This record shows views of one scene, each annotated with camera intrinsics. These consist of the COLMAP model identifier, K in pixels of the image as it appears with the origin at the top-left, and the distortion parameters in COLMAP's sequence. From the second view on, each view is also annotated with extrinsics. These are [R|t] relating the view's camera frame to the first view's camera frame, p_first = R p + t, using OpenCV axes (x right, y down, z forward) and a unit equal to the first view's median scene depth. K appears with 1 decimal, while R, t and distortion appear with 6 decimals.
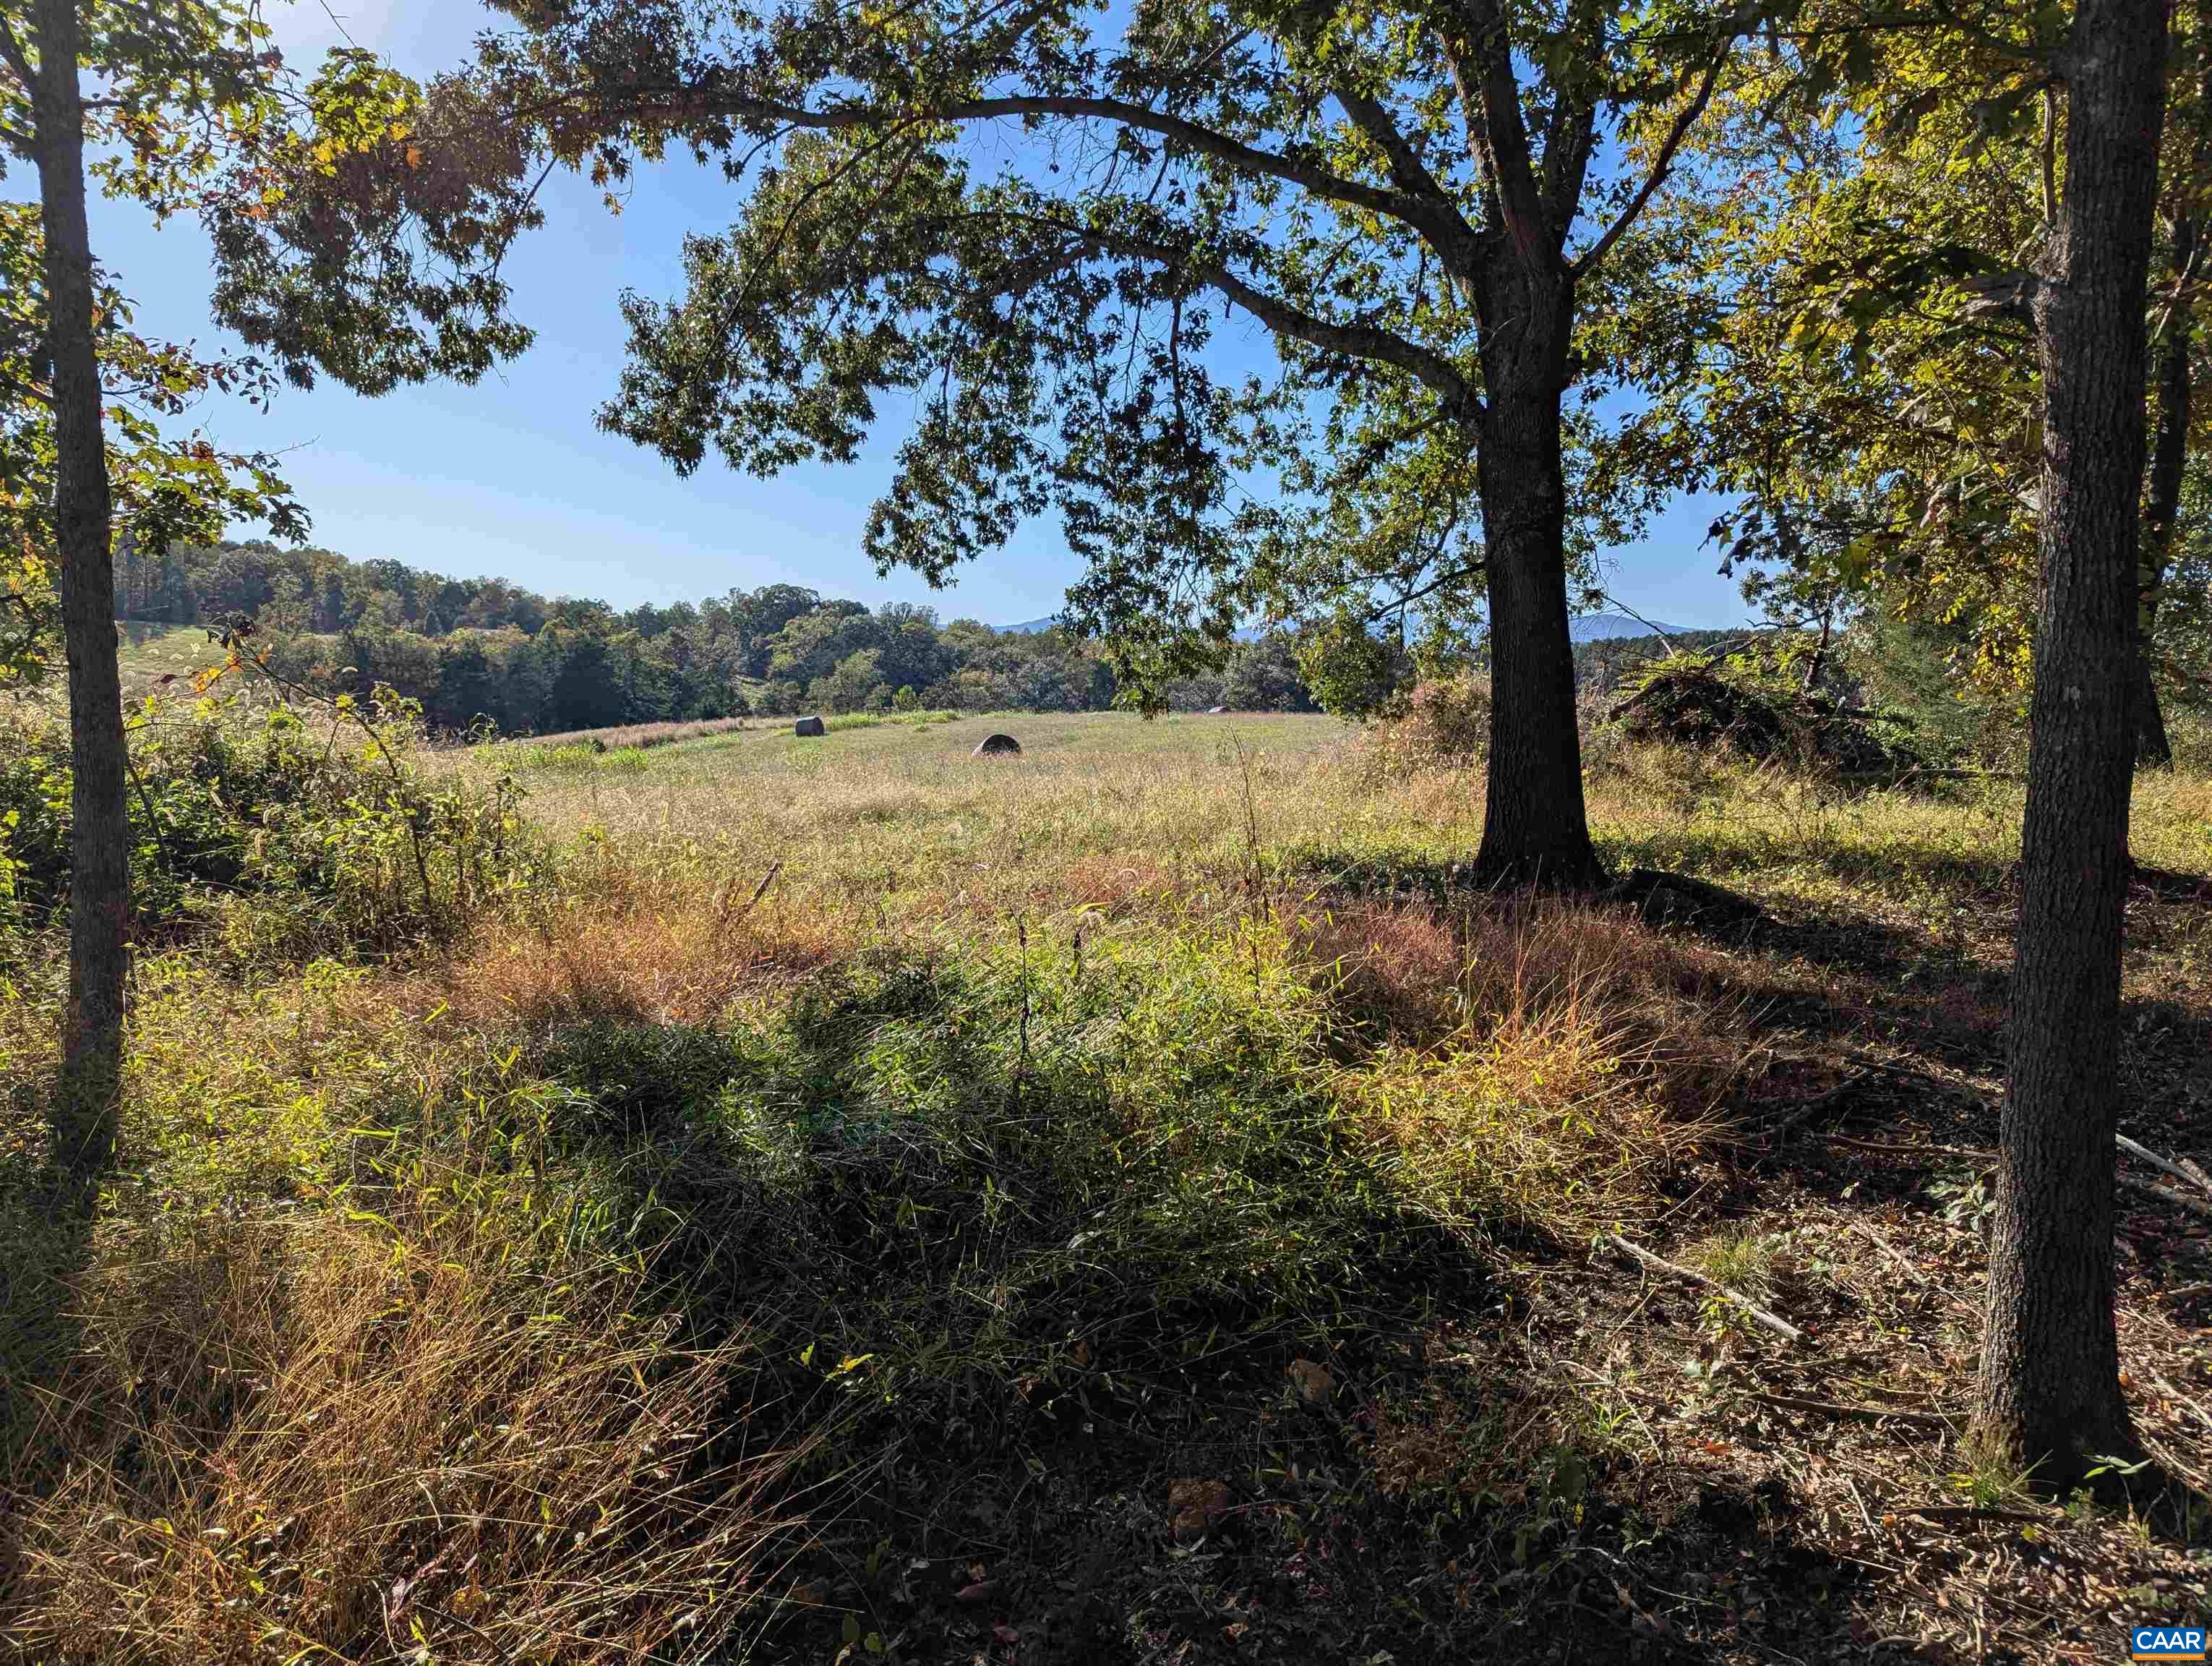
lens RADIAL K [[1545.6, 0, 1124.3], [0, 1545.6, 836.2], [0, 0, 1]] dist [0.060366, -0.061355]
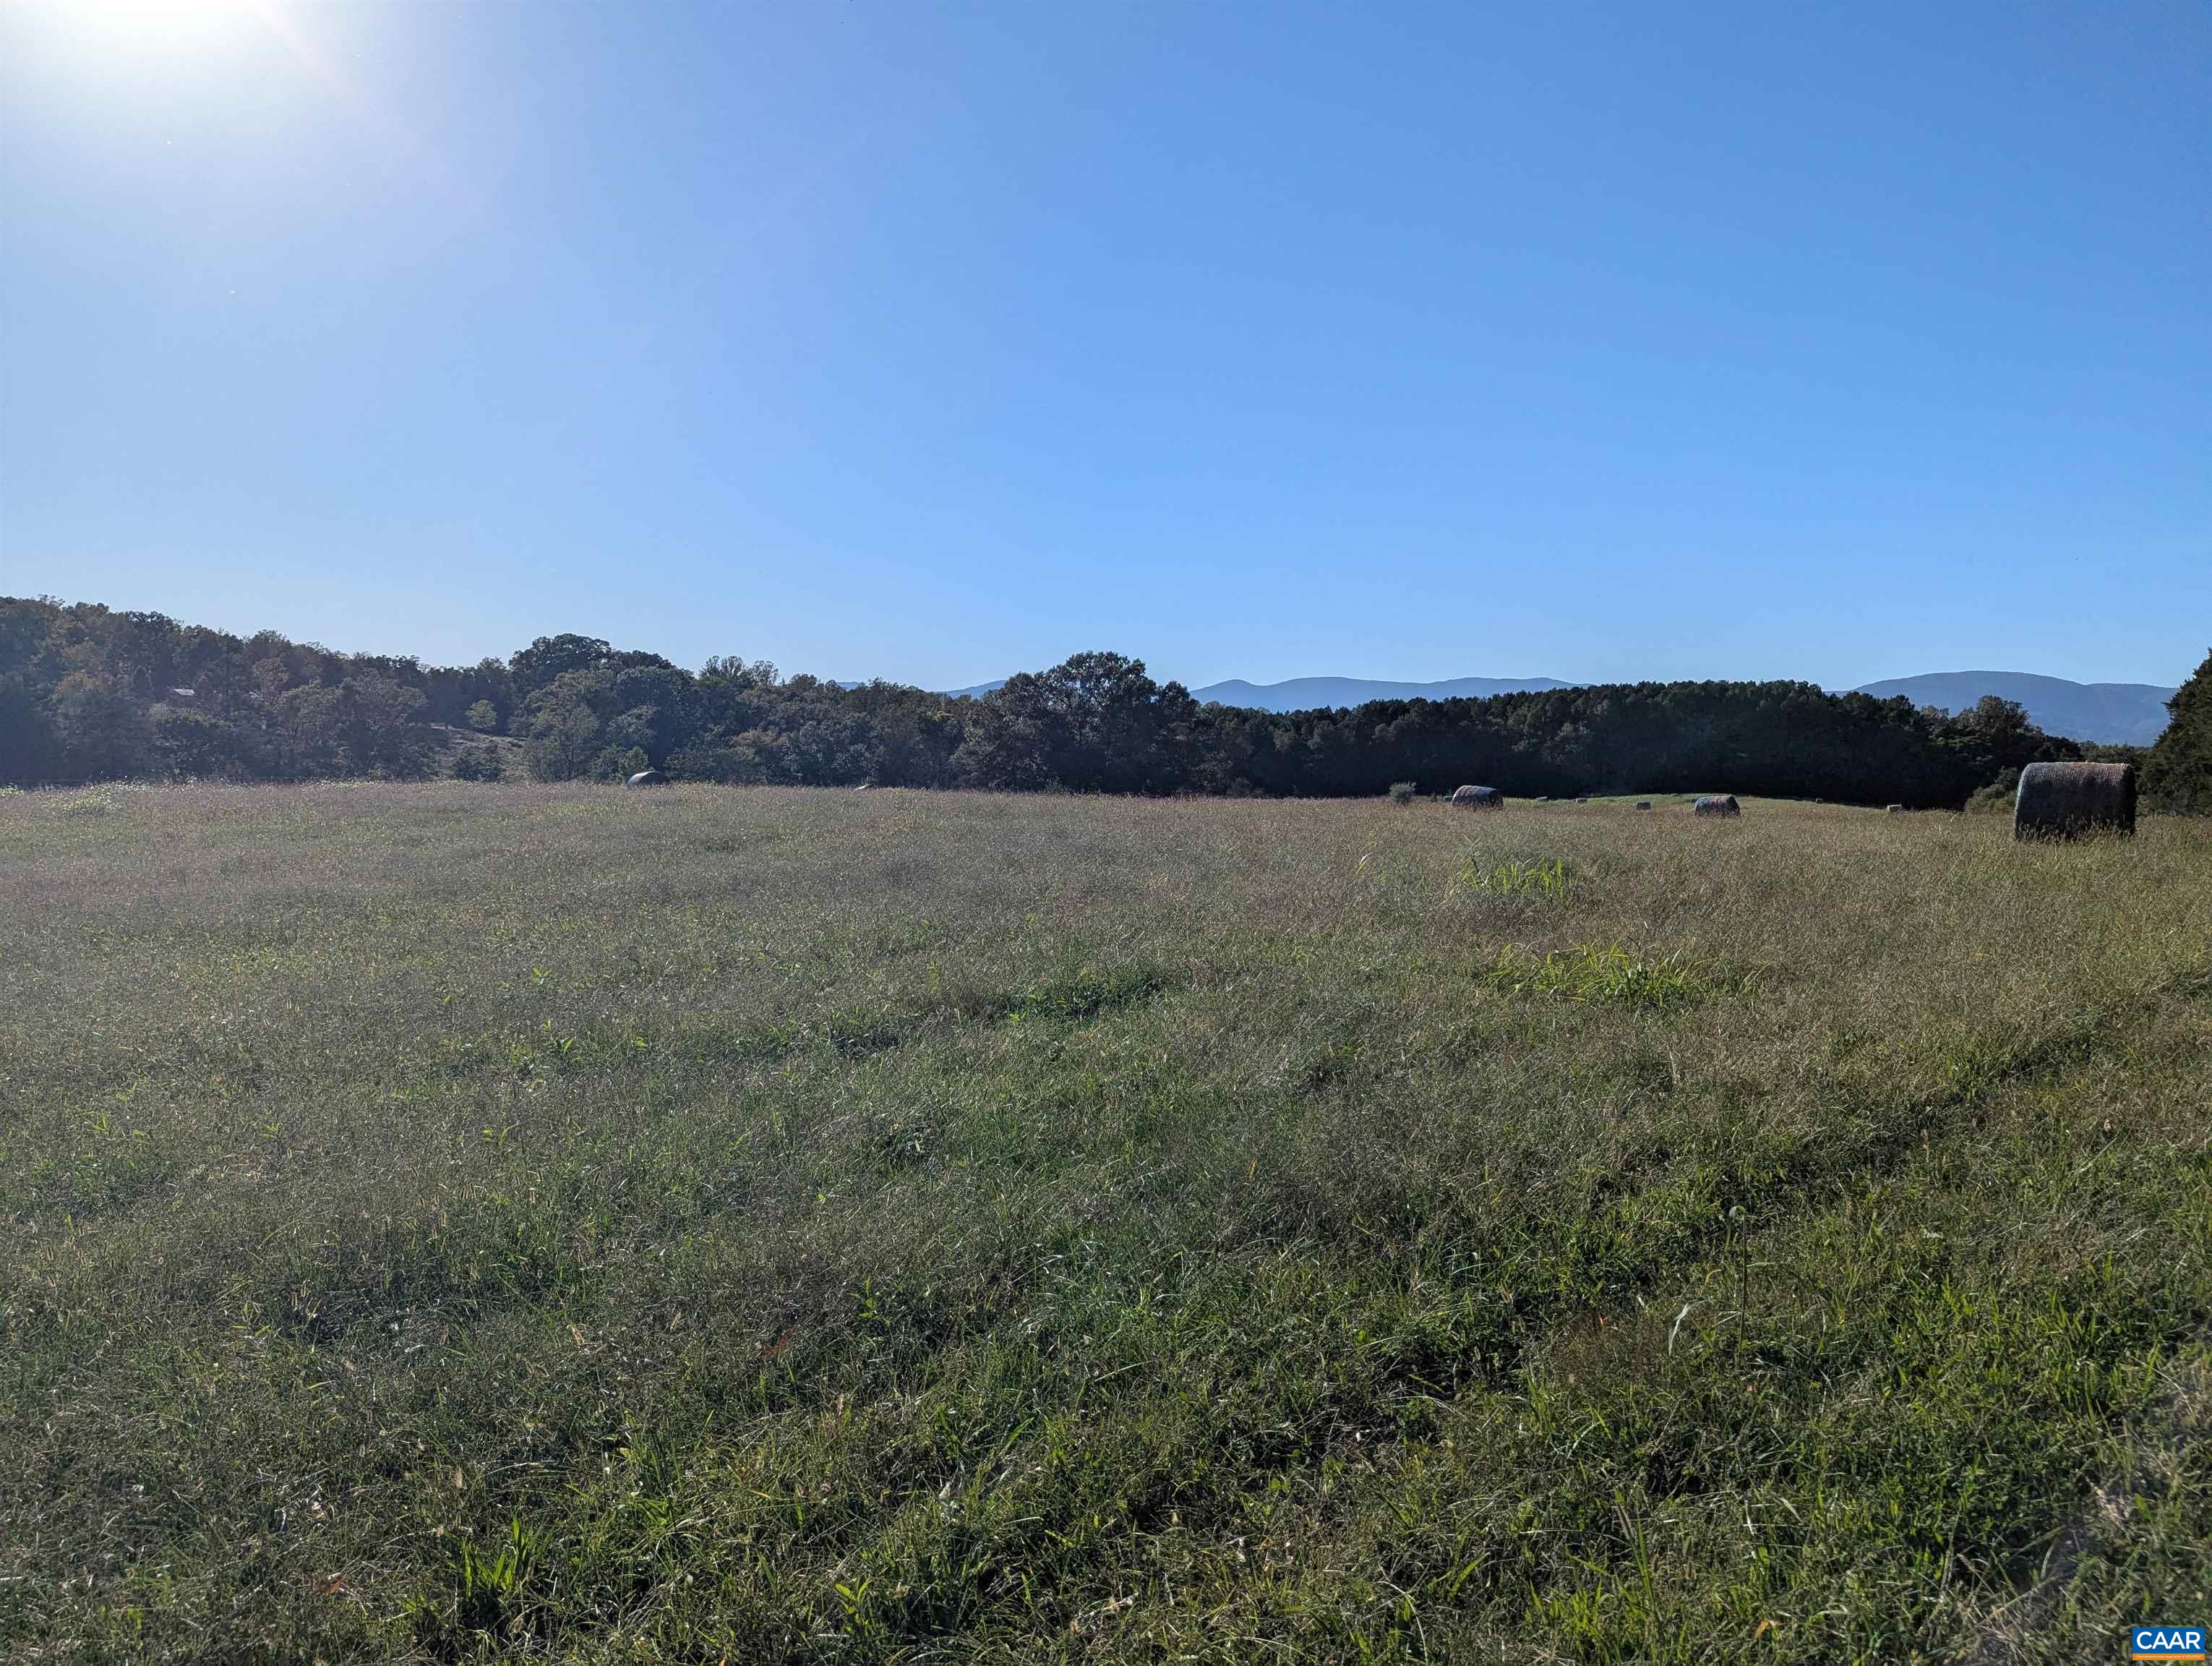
lens RADIAL K [[1545.6, 0, 1117.9], [0, 1545.6, 831.6], [0, 0, 1]] dist [0.060366, -0.061355]
pose [[0.999504, -0.008025, 0.030462, 0.063623], [0.009359, 0.998993, -0.043885, -0.010927], [-0.030079, 0.044148, 0.998572, 0.129402]]
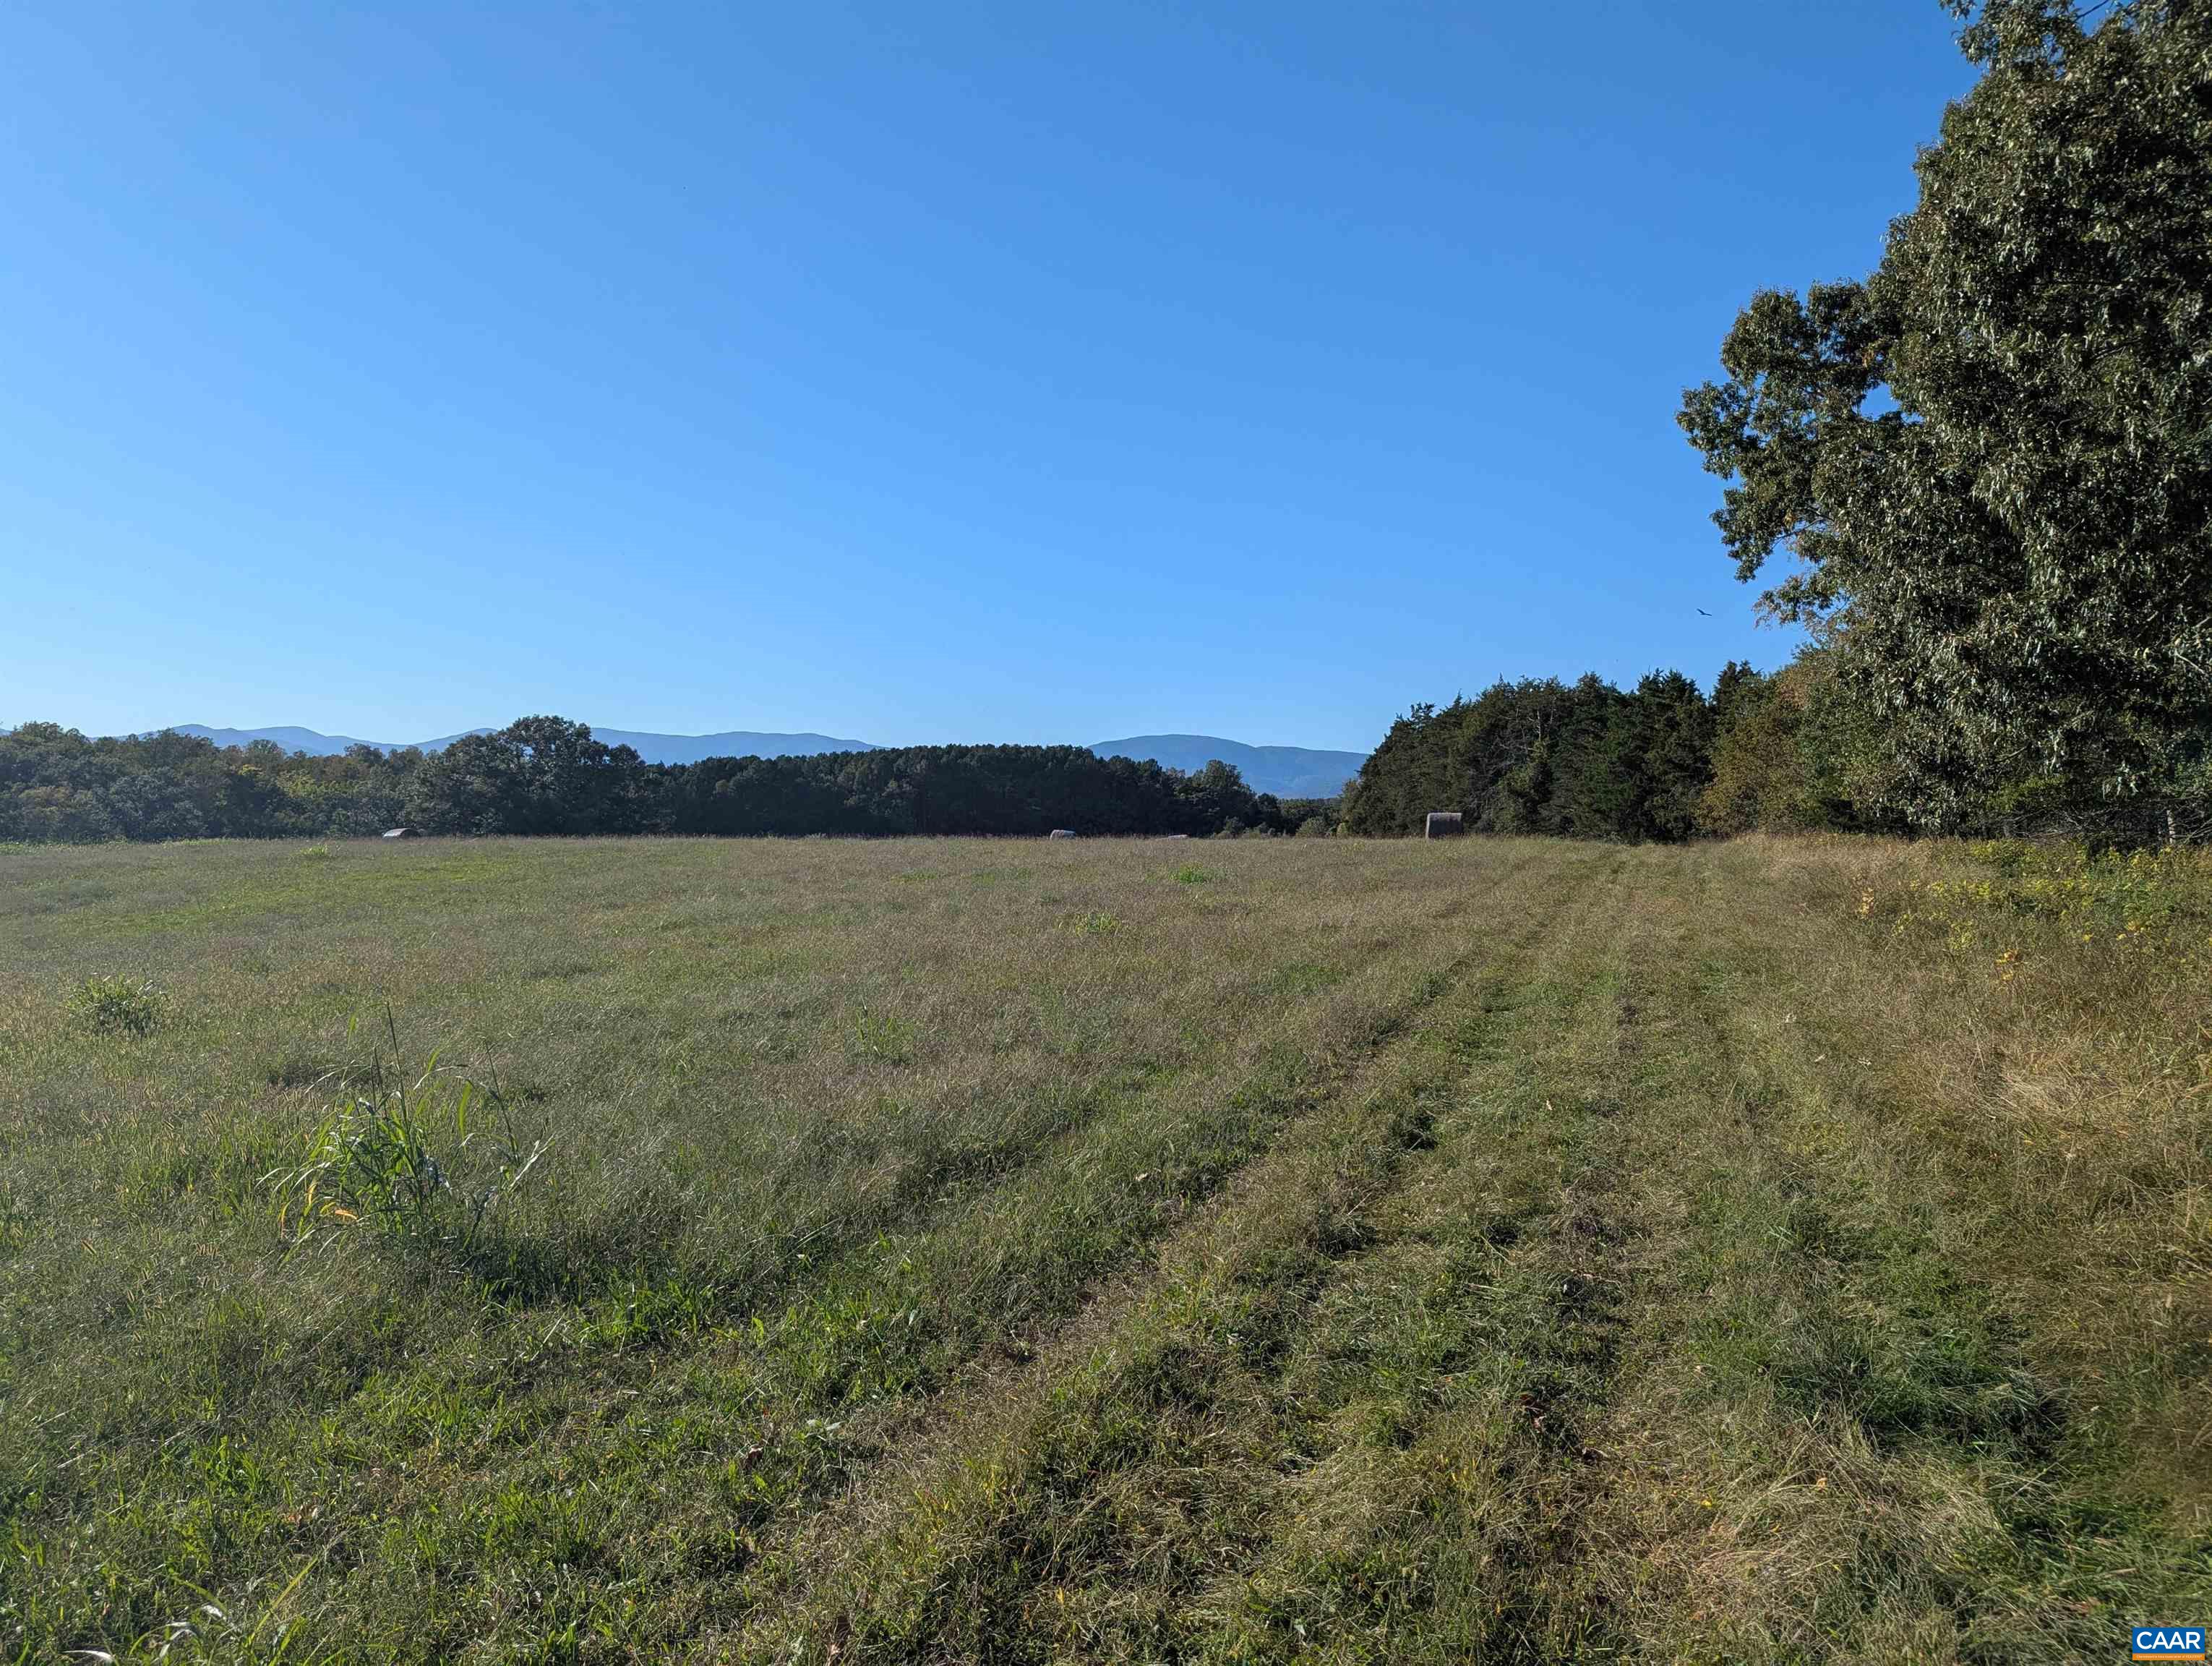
lens RADIAL K [[1545.6, 0, 1099.0], [0, 1545.6, 860.2], [0, 0, 1]] dist [0.060366, -0.061355]
pose [[0.886427, -0.028379, 0.461997, 0.004689], [0.055510, 0.997433, -0.045236, -0.006336], [-0.459528, 0.065744, 0.885727, 0.071332]]
